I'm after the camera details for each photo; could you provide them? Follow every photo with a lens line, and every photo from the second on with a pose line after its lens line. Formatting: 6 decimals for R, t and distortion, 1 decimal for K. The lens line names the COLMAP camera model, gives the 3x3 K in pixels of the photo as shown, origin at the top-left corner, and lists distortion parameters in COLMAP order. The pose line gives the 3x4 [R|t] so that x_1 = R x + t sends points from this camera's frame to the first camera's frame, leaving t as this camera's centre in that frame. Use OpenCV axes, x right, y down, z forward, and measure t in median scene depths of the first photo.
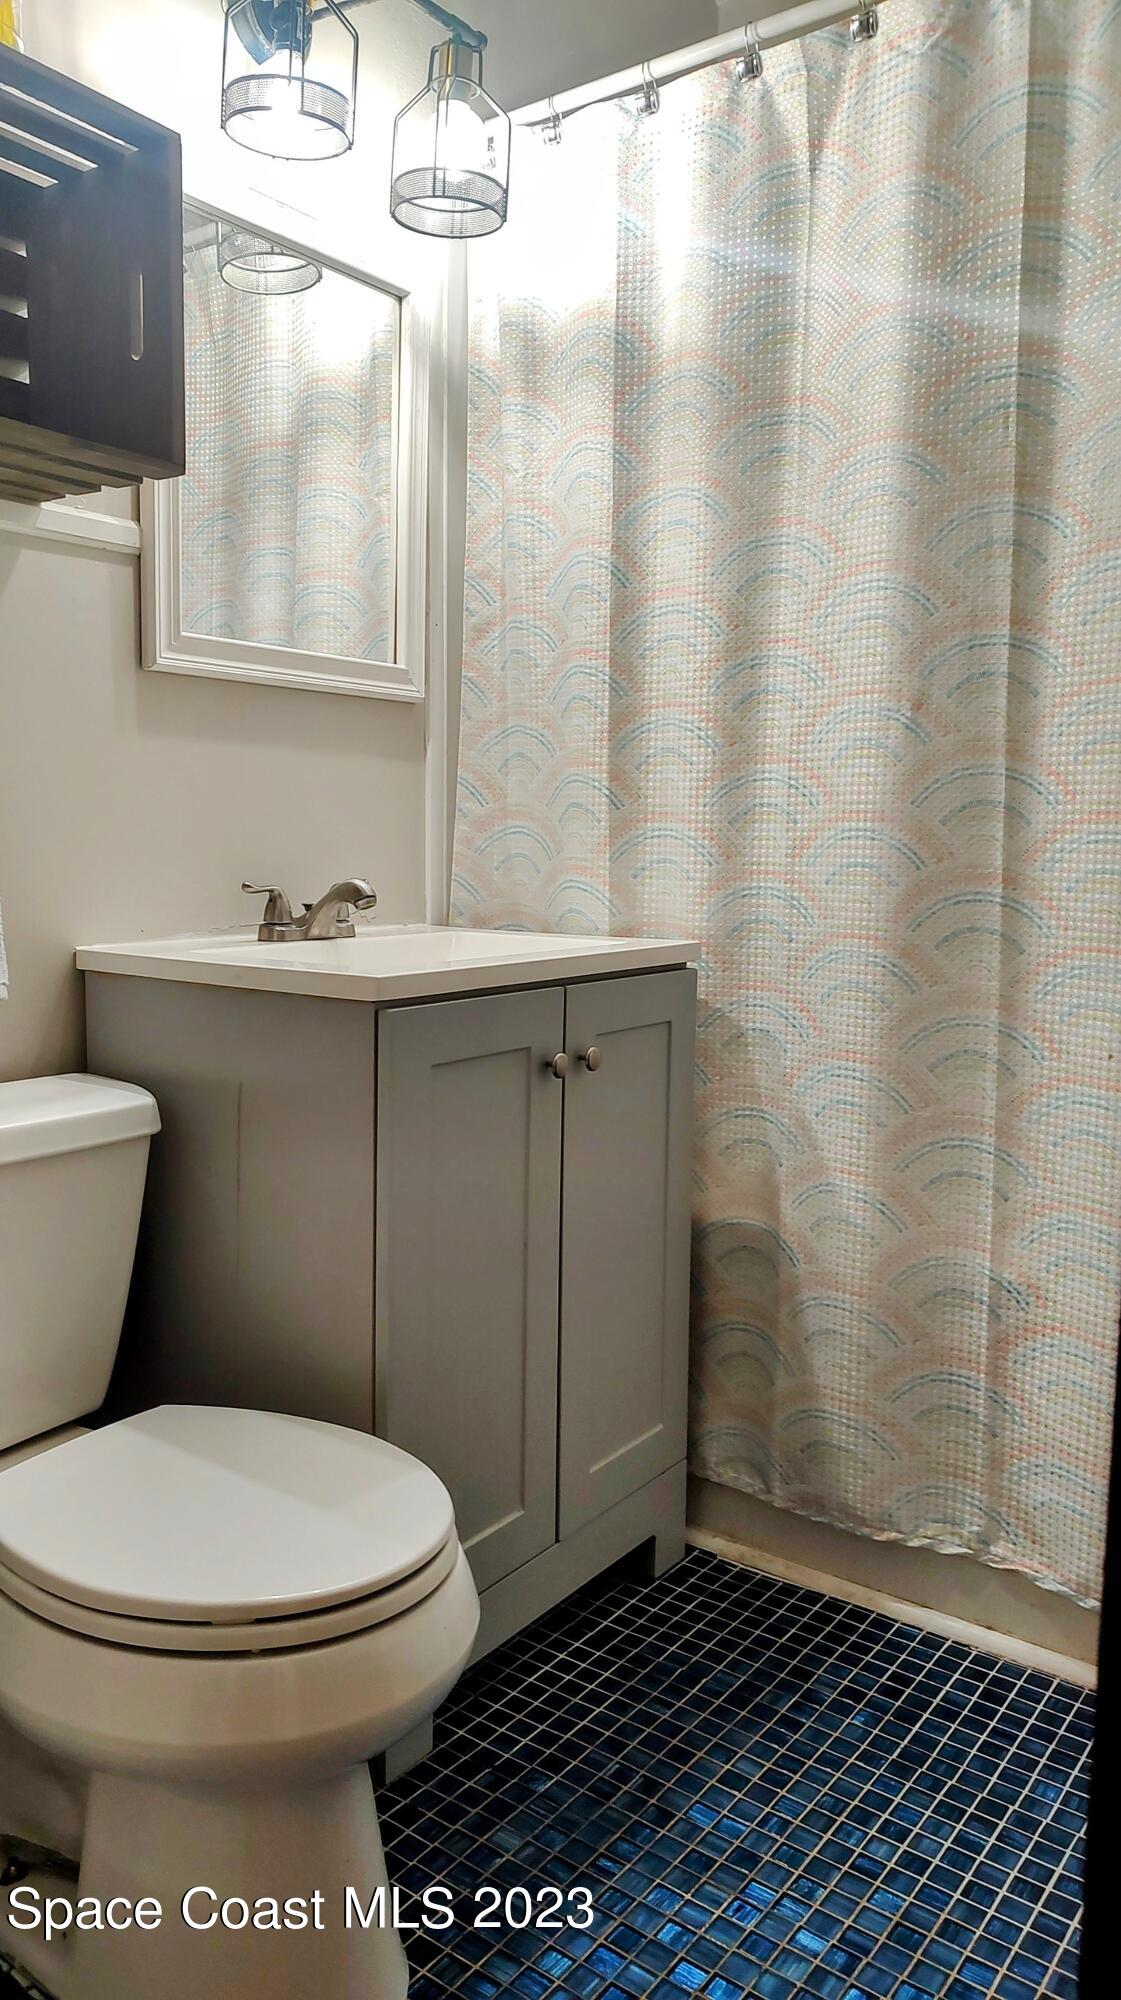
lens RADIAL K [[1405.8, 0, 549.6], [0, 1405.8, 999.2], [0, 0, 1]] dist [0.012507, -0.007792]
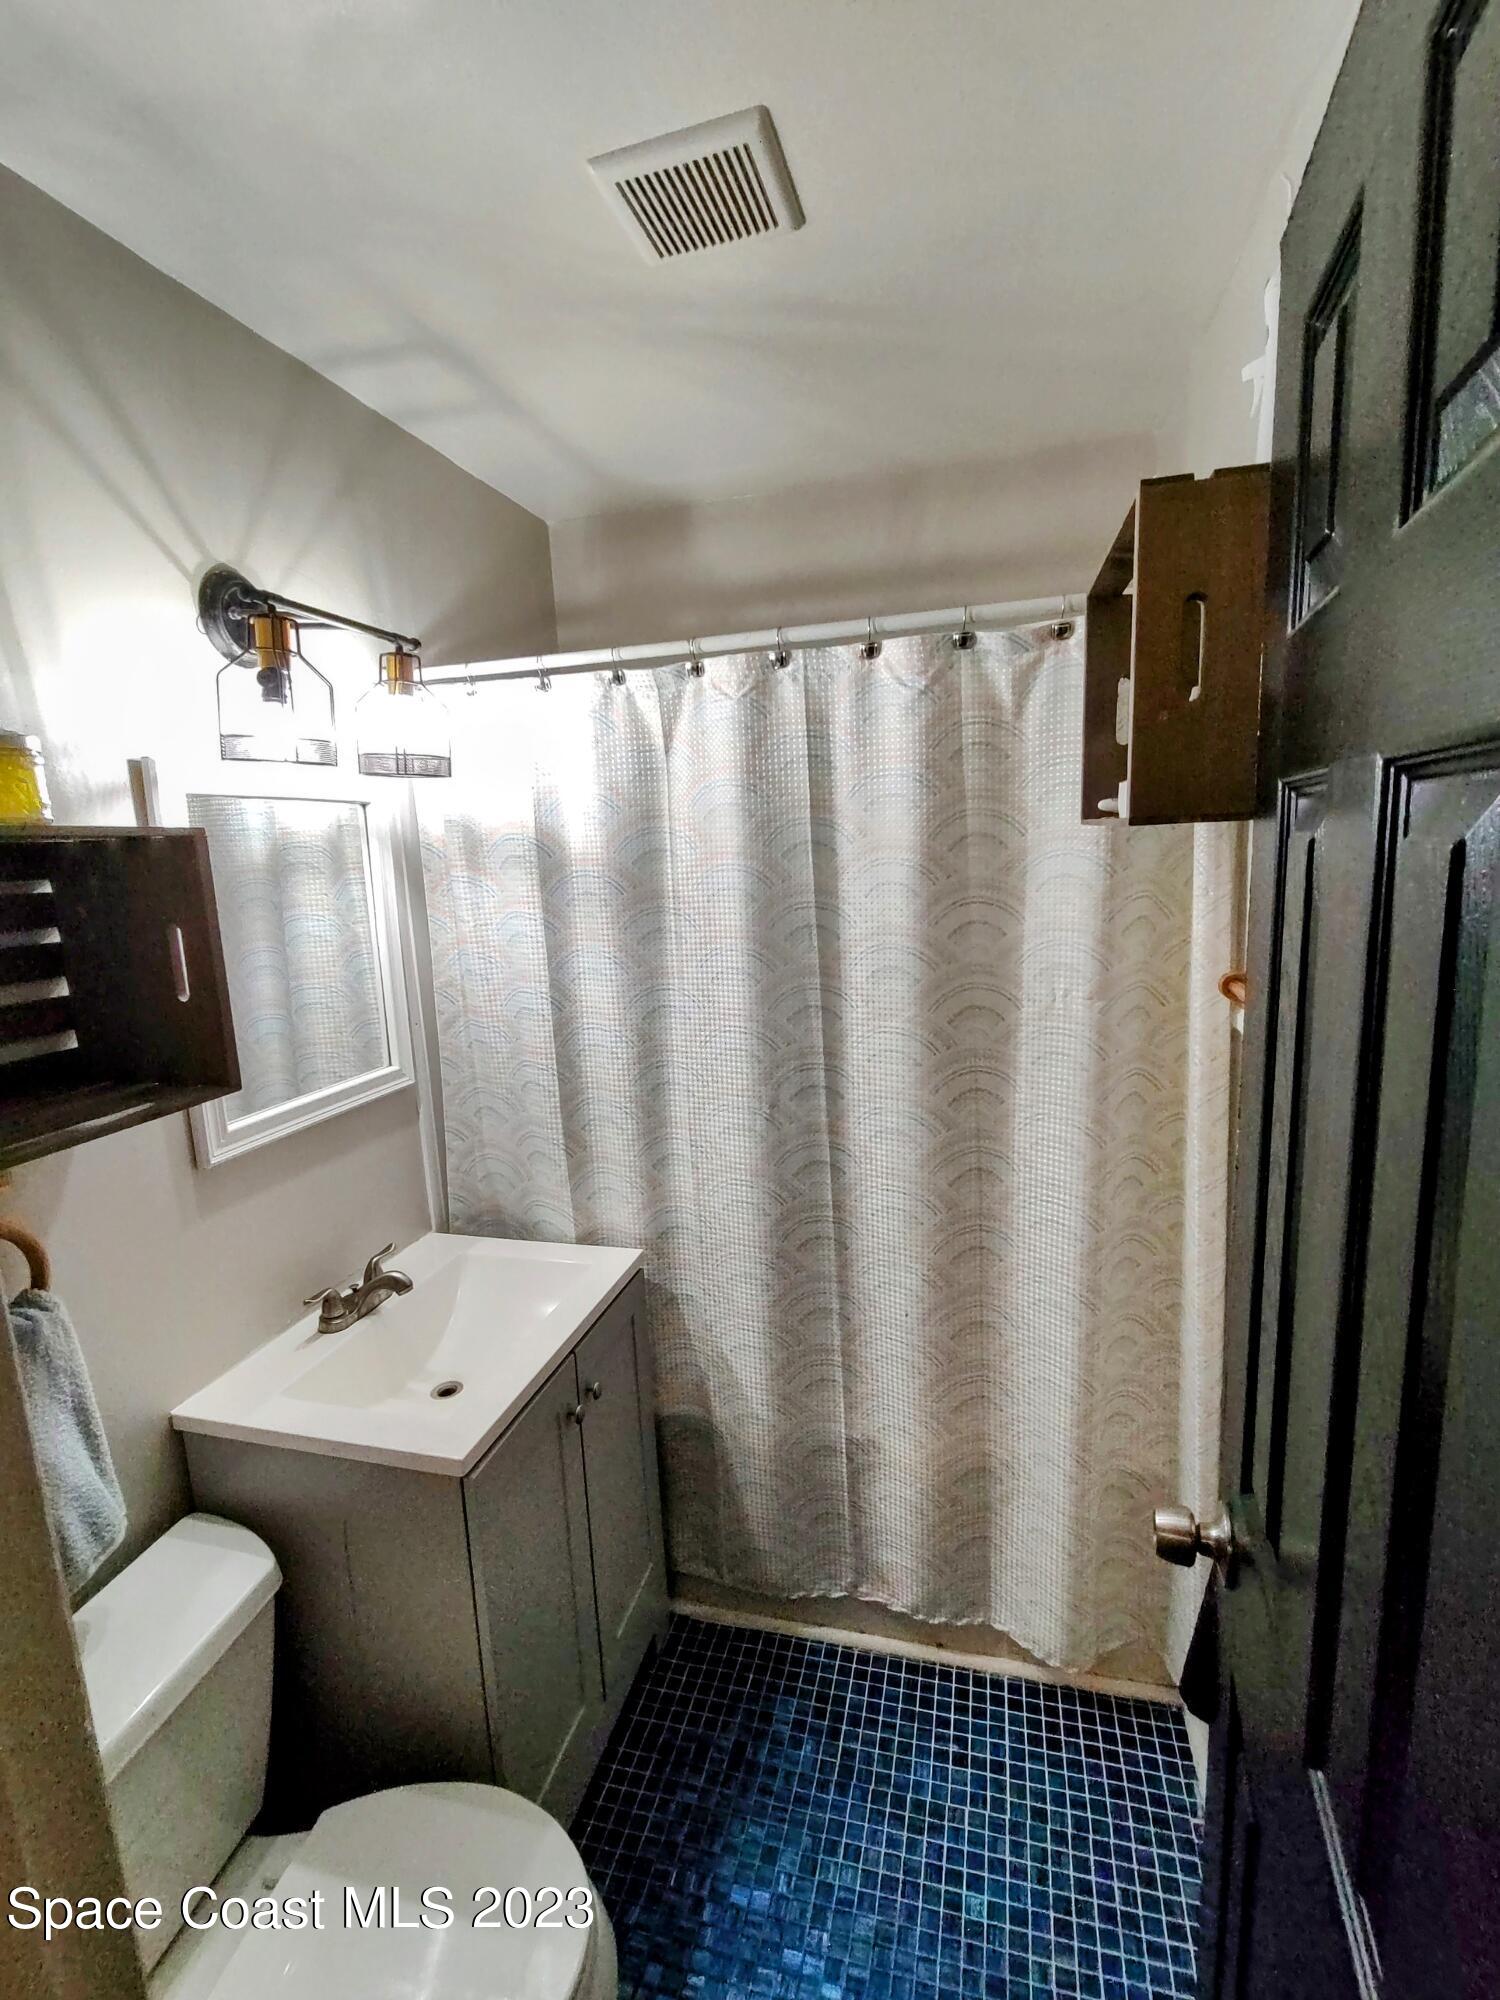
lens RADIAL K [[864.5, 0, 765.7], [0, 864.5, 993.0], [0, 0, 1]] dist [0.004370, -0.000866]
pose [[0.925493, -0.113731, 0.361287, -0.078012], [0.097012, 0.993214, 0.064147, -0.374333], [-0.366131, -0.024318, 0.930246, 0.094273]]
